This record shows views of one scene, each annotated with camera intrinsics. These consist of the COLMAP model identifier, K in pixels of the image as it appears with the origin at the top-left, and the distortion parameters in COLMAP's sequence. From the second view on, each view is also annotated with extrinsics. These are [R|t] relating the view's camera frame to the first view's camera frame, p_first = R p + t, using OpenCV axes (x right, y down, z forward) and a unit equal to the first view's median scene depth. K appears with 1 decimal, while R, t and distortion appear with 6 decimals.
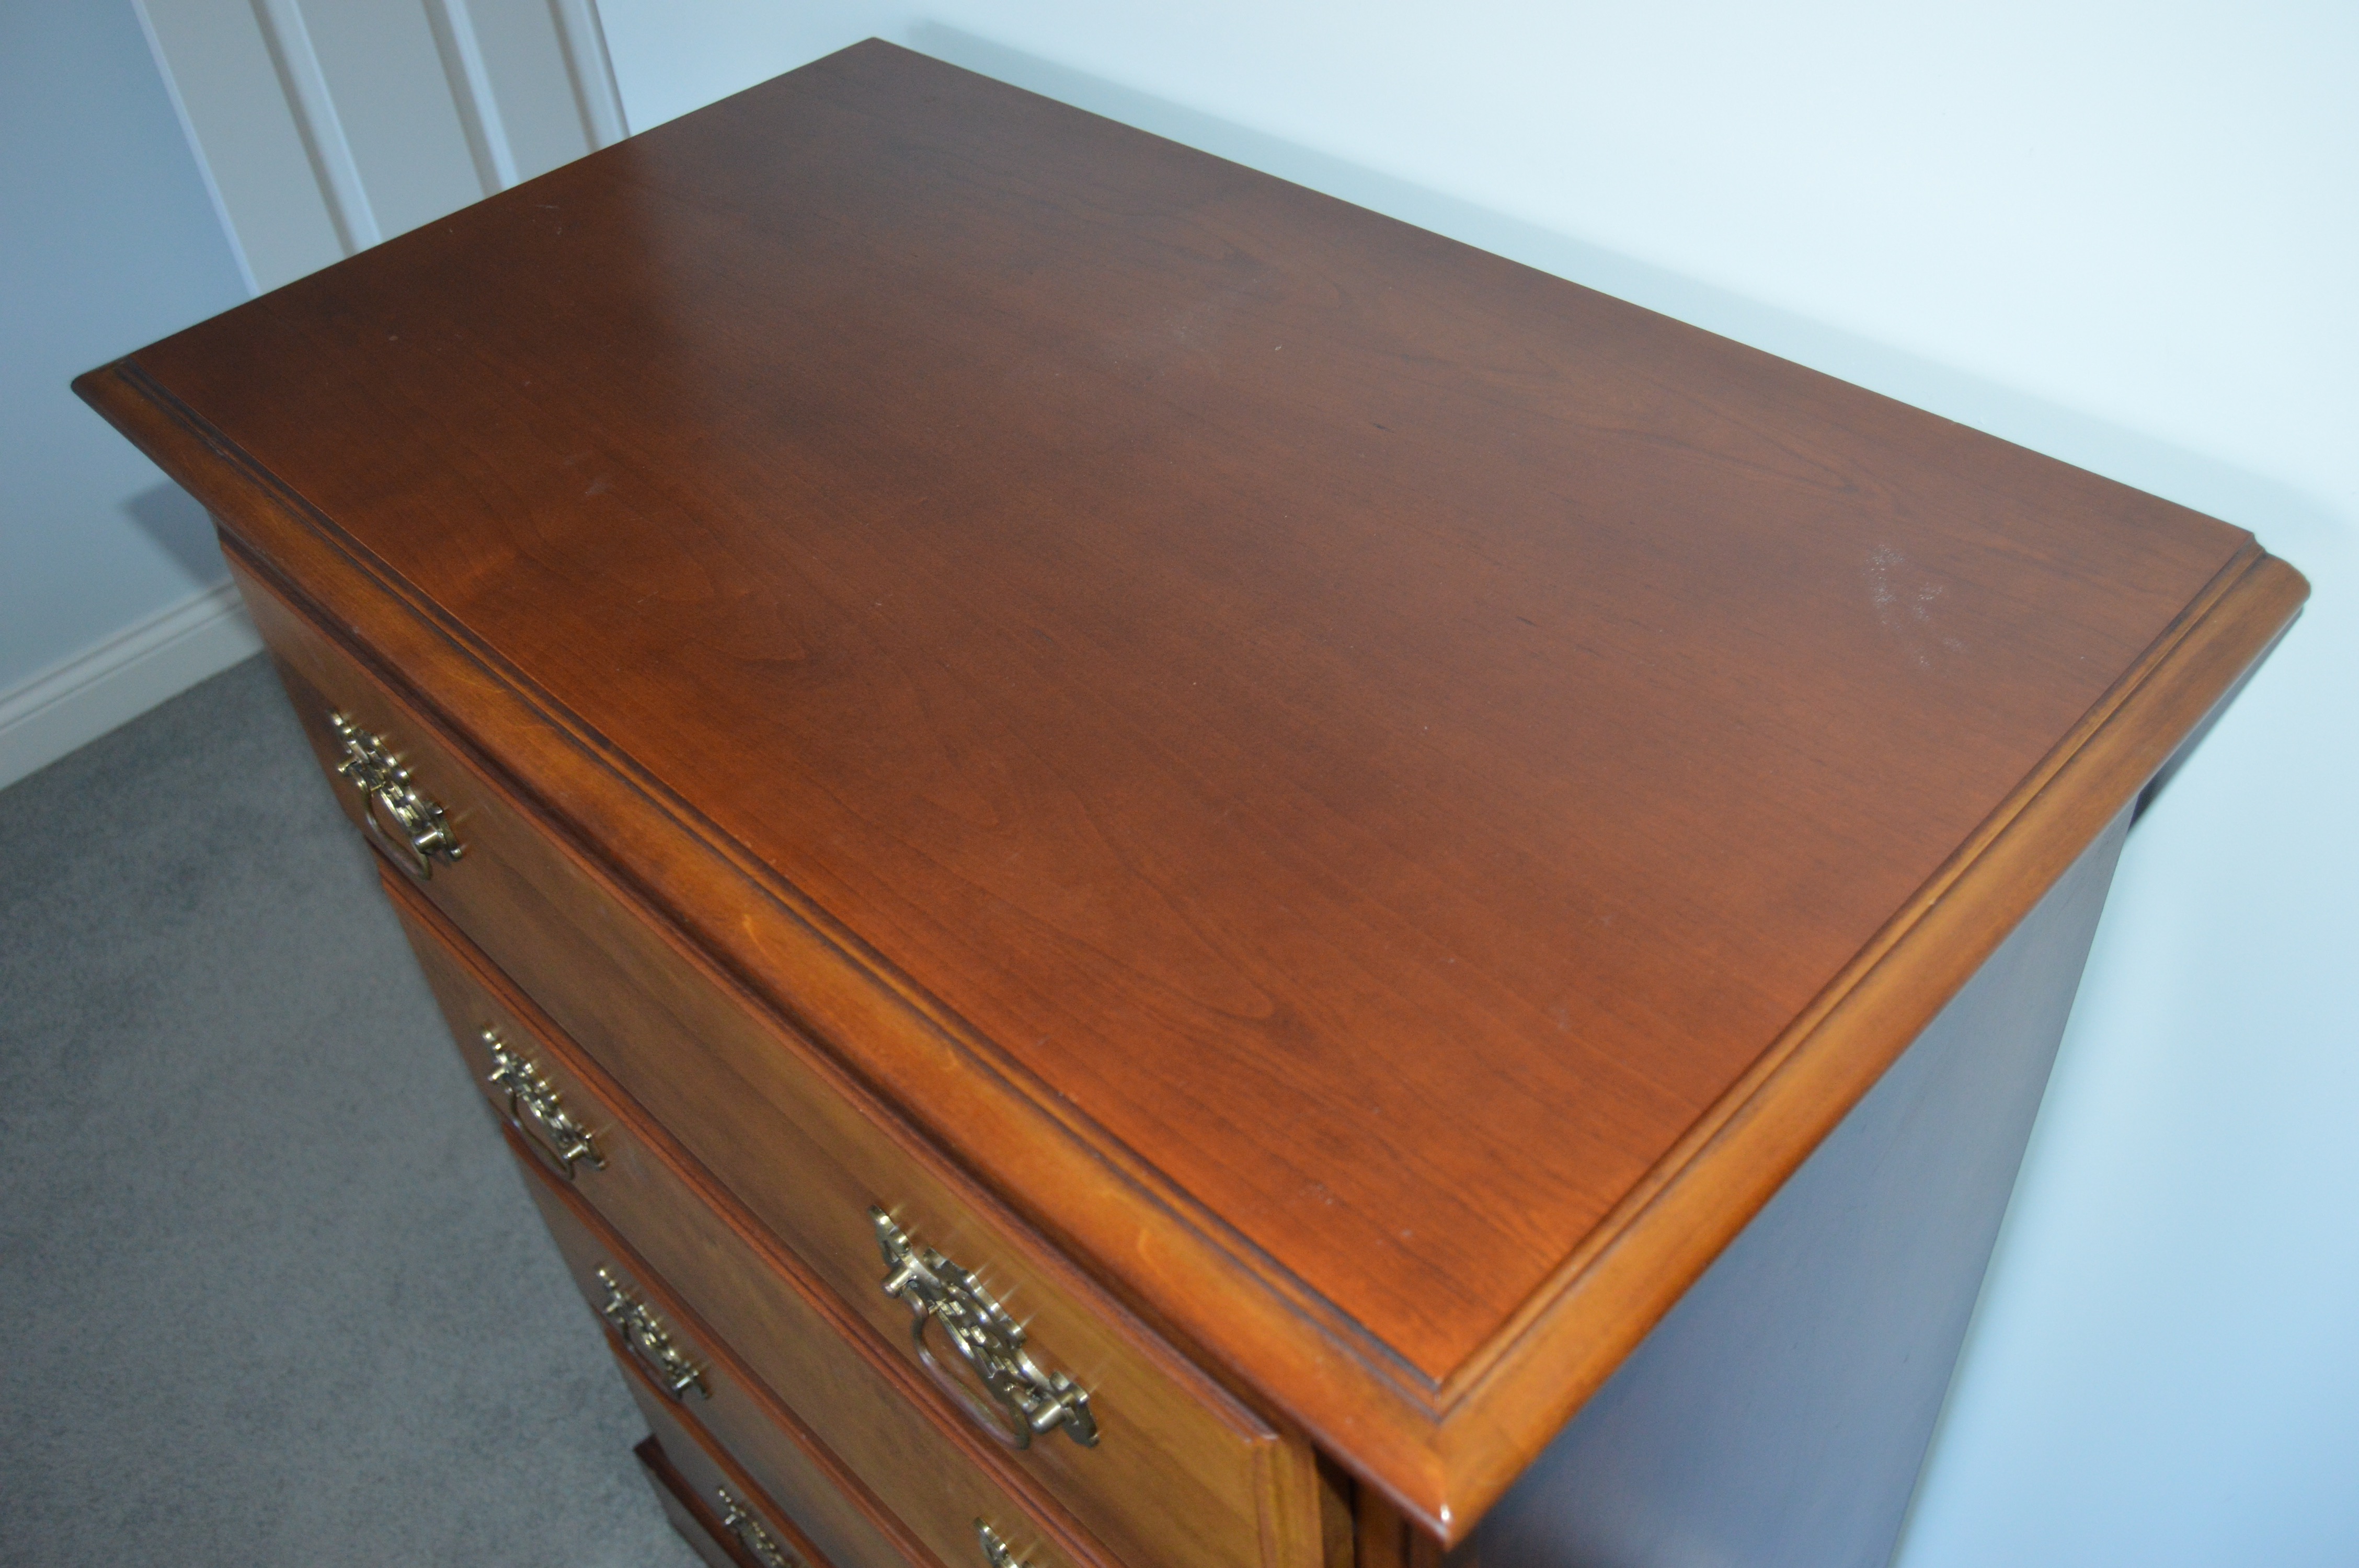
lens RADIAL K [[1963.4, 0, 1179.5], [0, 1963.4, 784.0], [0, 0, 1]] dist [-0.058638, -0.003317]
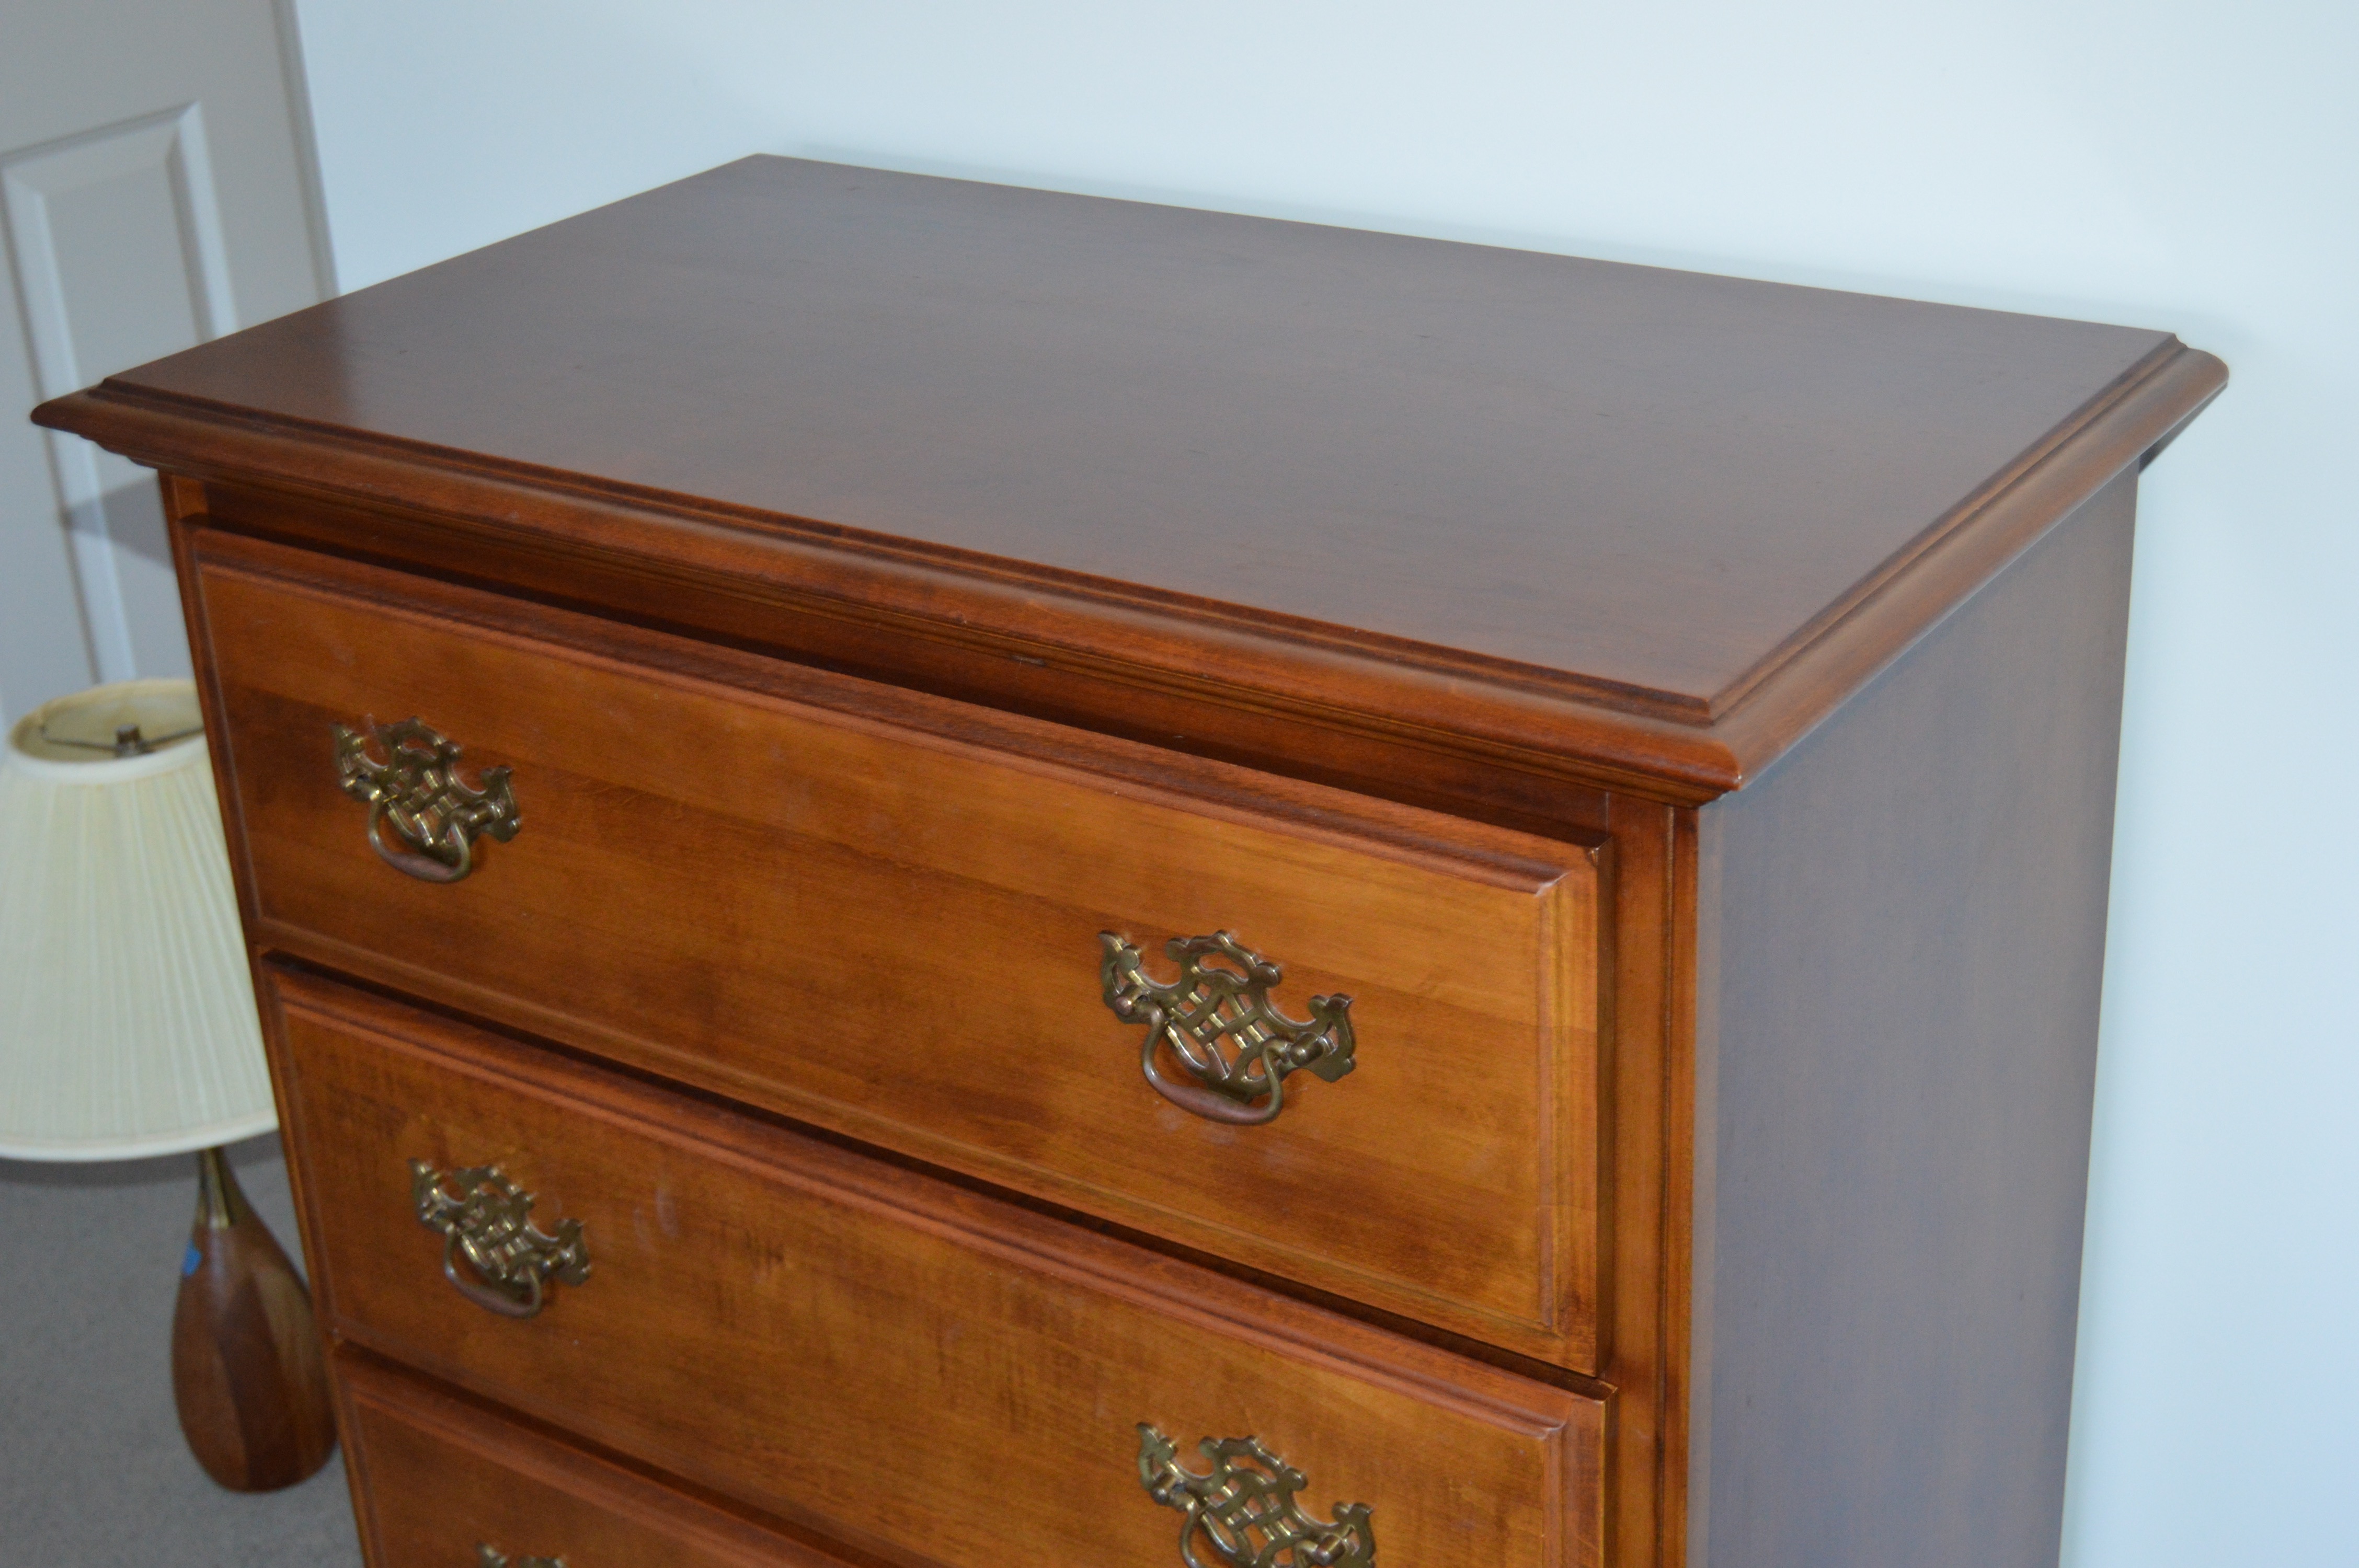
lens RADIAL K [[3328.2, 0, 1179.5], [0, 3328.2, 784.0], [0, 0, 1]] dist [-0.004025, -0.006857]
pose [[0.981455, -0.047234, 0.185783, -0.458392], [0.102788, 0.947734, -0.302050, 0.705341], [-0.161806, 0.315545, 0.935014, -0.765067]]
